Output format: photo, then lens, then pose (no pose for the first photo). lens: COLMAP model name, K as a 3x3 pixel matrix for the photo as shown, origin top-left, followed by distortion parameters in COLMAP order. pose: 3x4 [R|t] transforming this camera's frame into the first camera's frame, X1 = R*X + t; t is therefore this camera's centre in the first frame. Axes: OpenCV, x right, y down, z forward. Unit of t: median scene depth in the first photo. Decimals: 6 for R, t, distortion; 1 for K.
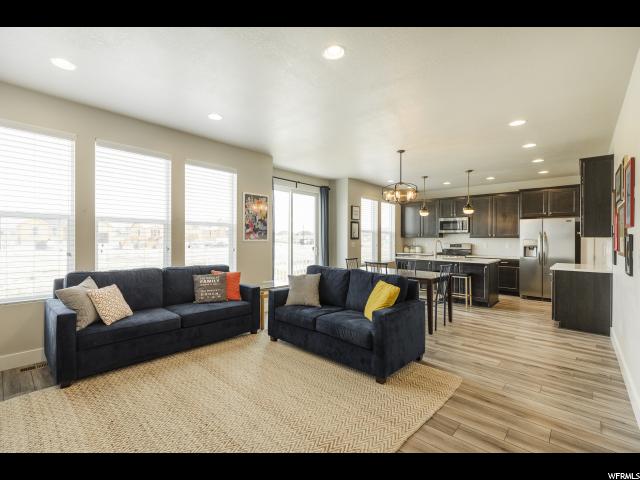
lens RADIAL K [[348.3, 0, 260.1], [0, 348.3, 237.9], [0, 0, 1]] dist [0.003722, 0.000772]
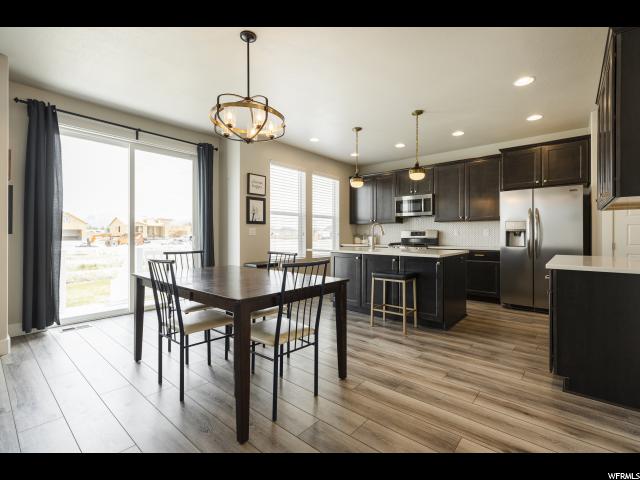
lens RADIAL K [[322.4, 0, 275.1], [0, 322.4, 239.6], [0, 0, 1]] dist [0.003949, 0.000664]
pose [[0.999918, -0.012820, -0.000329, 0.313581], [0.012823, 0.999839, 0.012512, 0.027466], [0.000168, -0.012516, 0.999922, 0.380289]]
